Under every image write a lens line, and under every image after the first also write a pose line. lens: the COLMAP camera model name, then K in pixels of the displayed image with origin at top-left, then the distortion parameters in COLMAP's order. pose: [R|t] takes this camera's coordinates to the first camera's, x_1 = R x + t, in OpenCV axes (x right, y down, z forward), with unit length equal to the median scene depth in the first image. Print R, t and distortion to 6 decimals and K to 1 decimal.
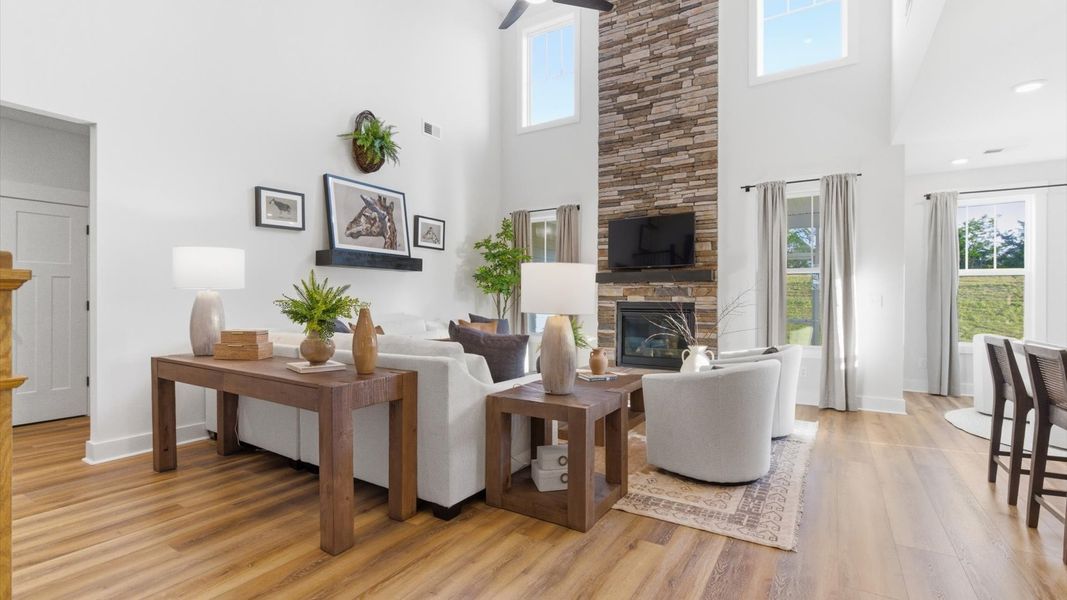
lens RADIAL K [[477.7, 0, 532.9], [0, 477.7, 305.2], [0, 0, 1]] dist [-0.001293, 0.000196]
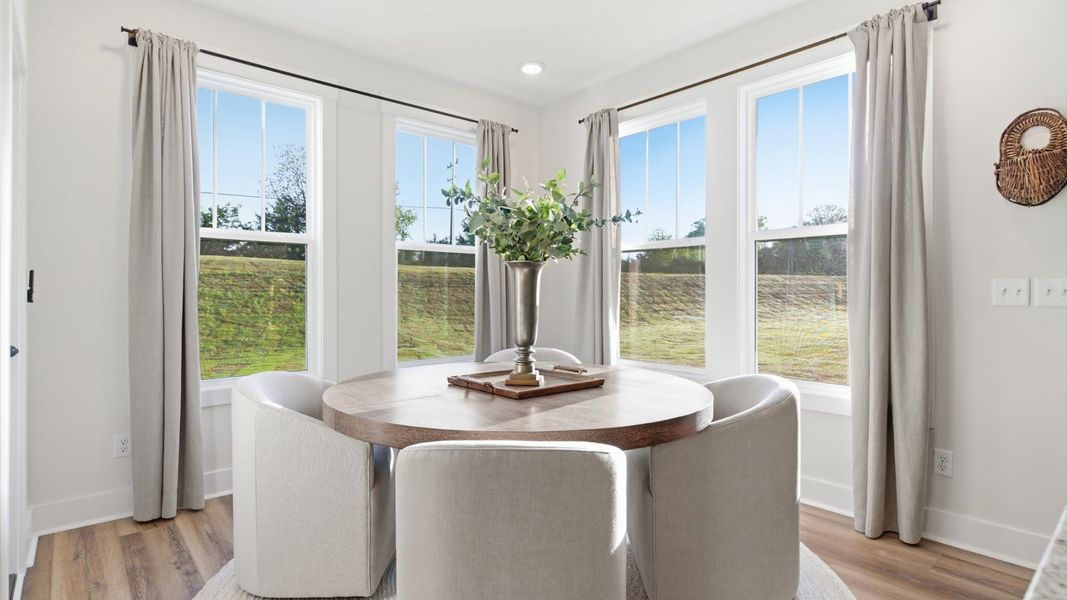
lens RADIAL K [[530.5, 0, 530.3], [0, 530.5, 293.7], [0, 0, 1]] dist [0.005243, 0.000155]
pose [[0.290080, -0.001423, 0.957001, 0.532986], [0.005268, 0.999986, -0.000110, -0.006090], [-0.956988, 0.005074, 0.290083, 0.589906]]
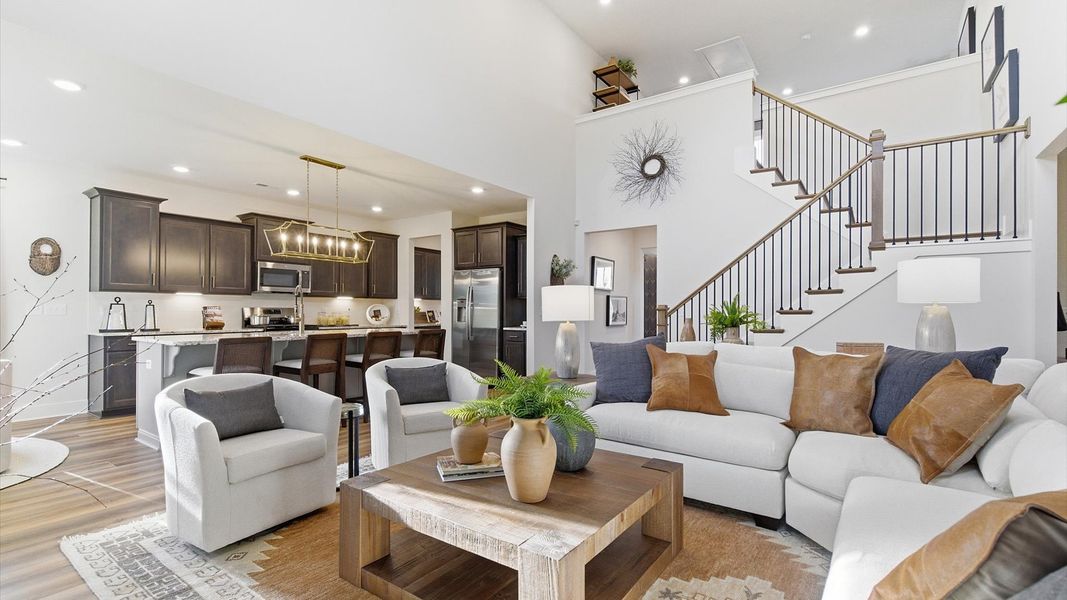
lens RADIAL K [[477.7, 0, 532.9], [0, 477.7, 305.2], [0, 0, 1]] dist [-0.001293, 0.000196]
pose [[-0.998585, -0.004430, 0.052999, 0.041115], [-0.004609, 0.999984, -0.003249, -0.014937], [-0.052984, -0.003488, -0.998589, 1.213183]]
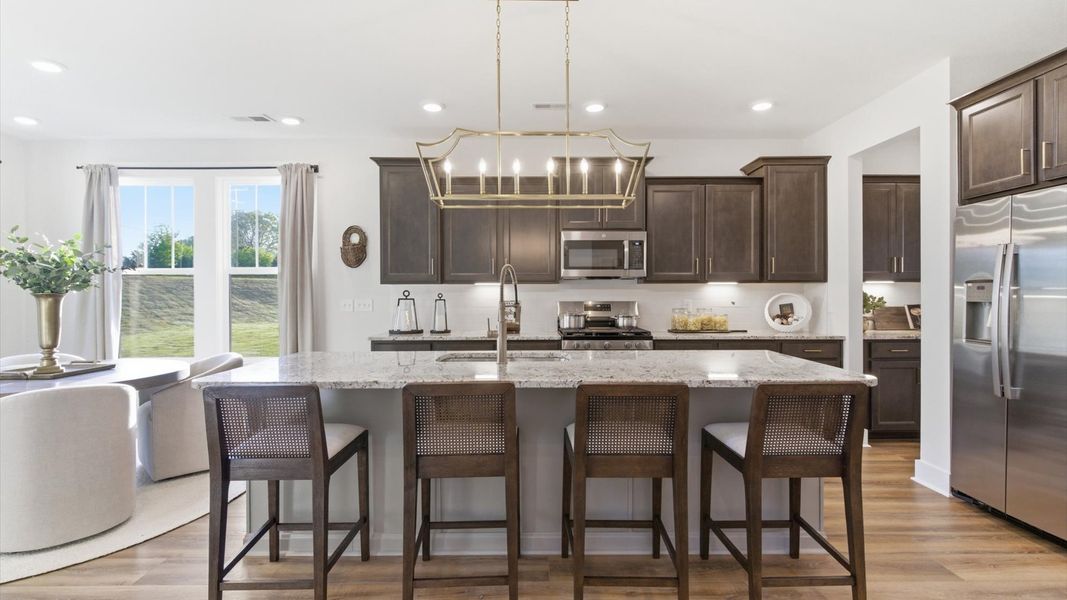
lens RADIAL K [[507.8, 0, 533.5], [0, 507.8, 297.0], [0, 0, 1]] dist [0.000229, 0.000118]
pose [[-0.542315, -0.004757, 0.840162, 0.119648], [0.008797, 0.999897, 0.011340, -0.027737], [-0.840129, 0.013541, -0.542217, 0.557700]]
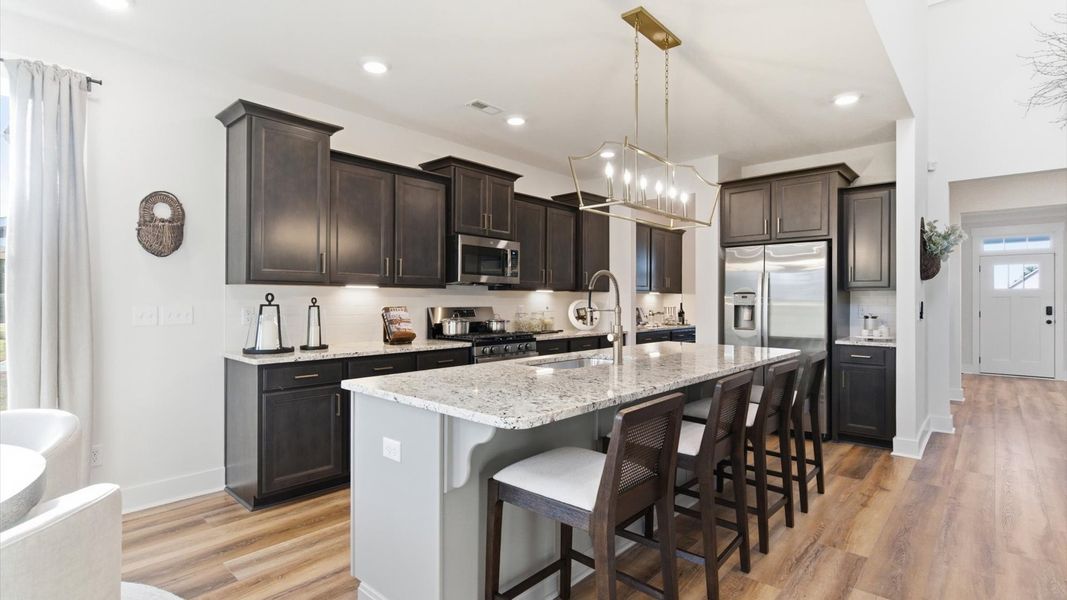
lens RADIAL K [[492.2, 0, 534.1], [0, 492.2, 294.7], [0, 0, 1]] dist [-0.002432, -0.000109]
pose [[-0.984050, -0.001563, 0.177884, 0.526829], [-0.002194, 0.999992, -0.003349, -0.028021], [-0.177878, -0.003686, -0.984046, 0.805820]]
